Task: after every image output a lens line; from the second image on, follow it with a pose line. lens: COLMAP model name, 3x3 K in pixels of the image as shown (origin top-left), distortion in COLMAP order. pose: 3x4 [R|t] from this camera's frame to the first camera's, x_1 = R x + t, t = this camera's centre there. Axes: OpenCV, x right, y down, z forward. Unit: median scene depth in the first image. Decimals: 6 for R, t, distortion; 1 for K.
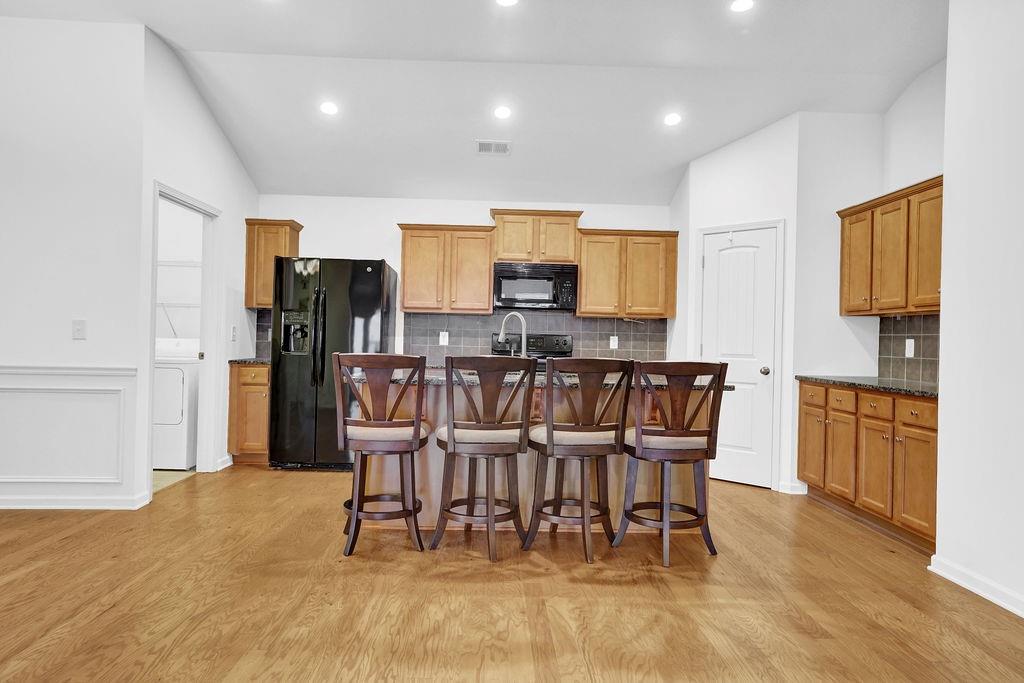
lens RADIAL K [[649.4, 0, 502.5], [0, 649.4, 338.6], [0, 0, 1]] dist [-0.003625, 0.006364]
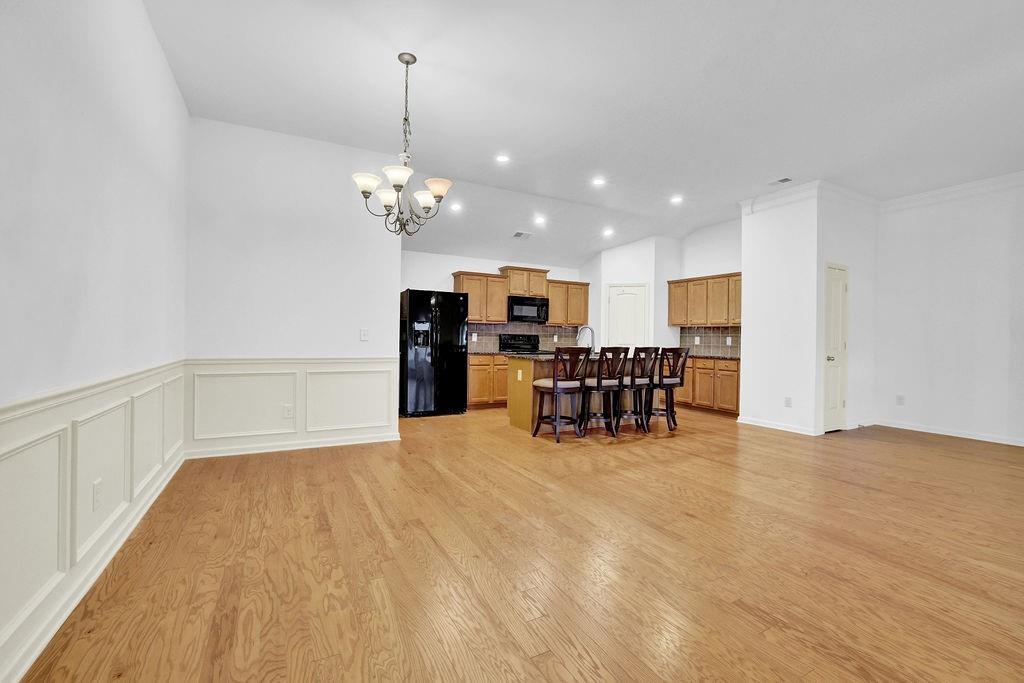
lens RADIAL K [[438.7, 0, 505.4], [0, 438.7, 339.9], [0, 0, 1]] dist [-0.032788, 0.005785]
pose [[0.893621, -0.009310, 0.448726, -0.741171], [0.002594, 0.999875, 0.015581, -0.014621], [-0.448815, -0.012759, 0.893533, -0.132694]]
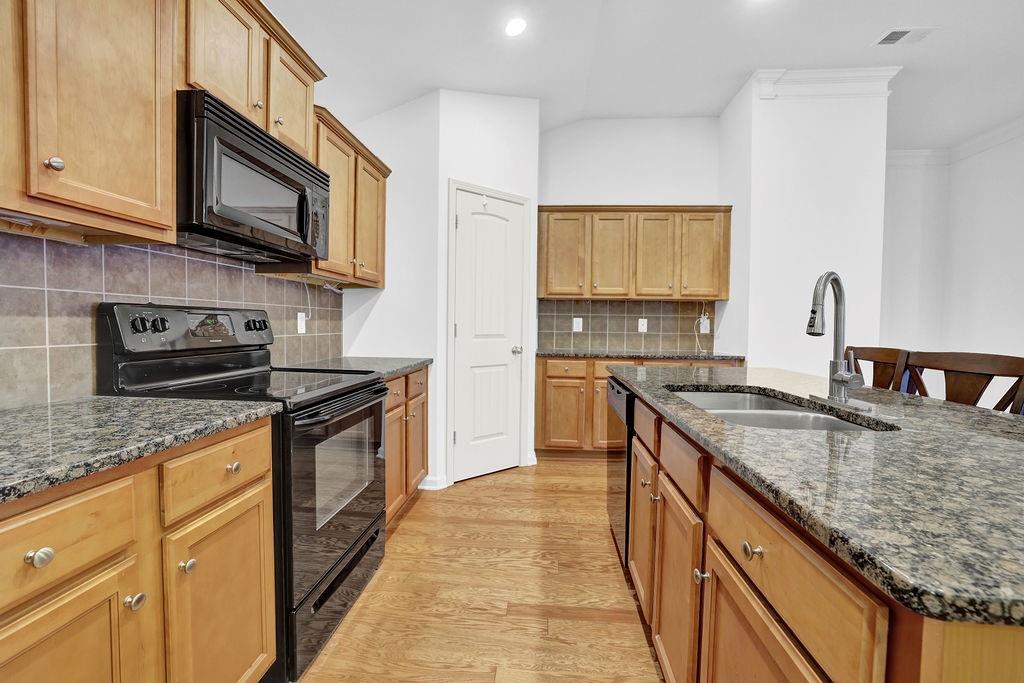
lens RADIAL K [[438.7, 0, 509.4], [0, 438.7, 337.2], [0, 0, 1]] dist [-0.032788, 0.005785]
pose [[0.104748, -0.051305, 0.993175, -0.279695], [-0.011392, 0.998541, 0.052784, -0.005353], [-0.994434, -0.016844, 0.104011, 1.041778]]
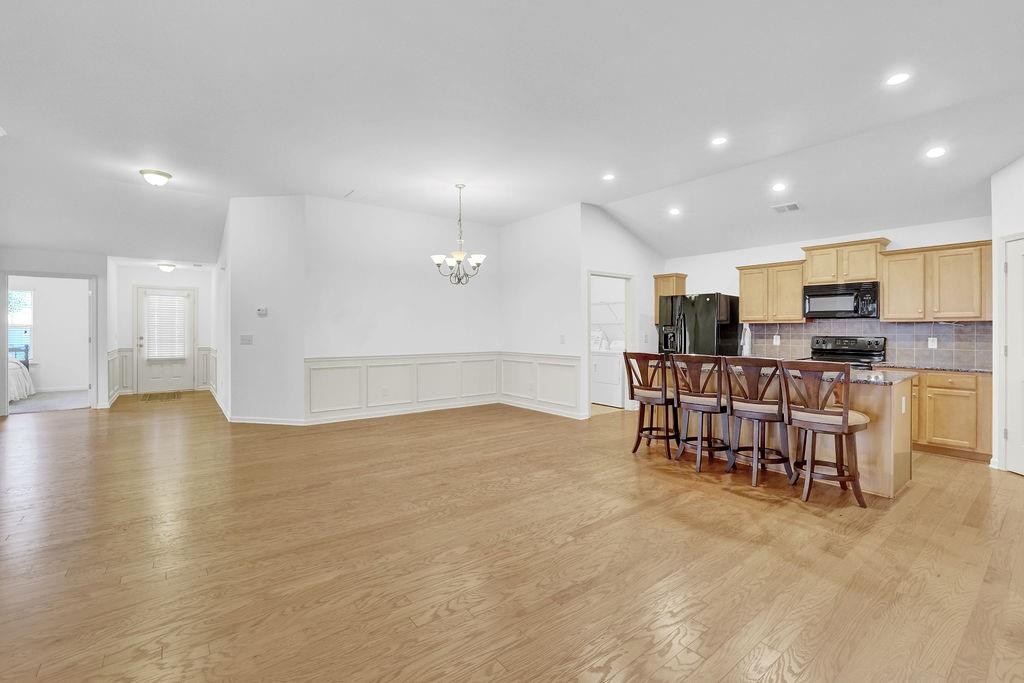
lens RADIAL K [[438.7, 0, 508.8], [0, 438.7, 332.7], [0, 0, 1]] dist [-0.032788, 0.005785]
pose [[0.593351, -0.018421, -0.804733, 0.455215], [0.014120, 0.999822, -0.012476, -0.017963], [0.804820, -0.003961, 0.593506, -0.078207]]
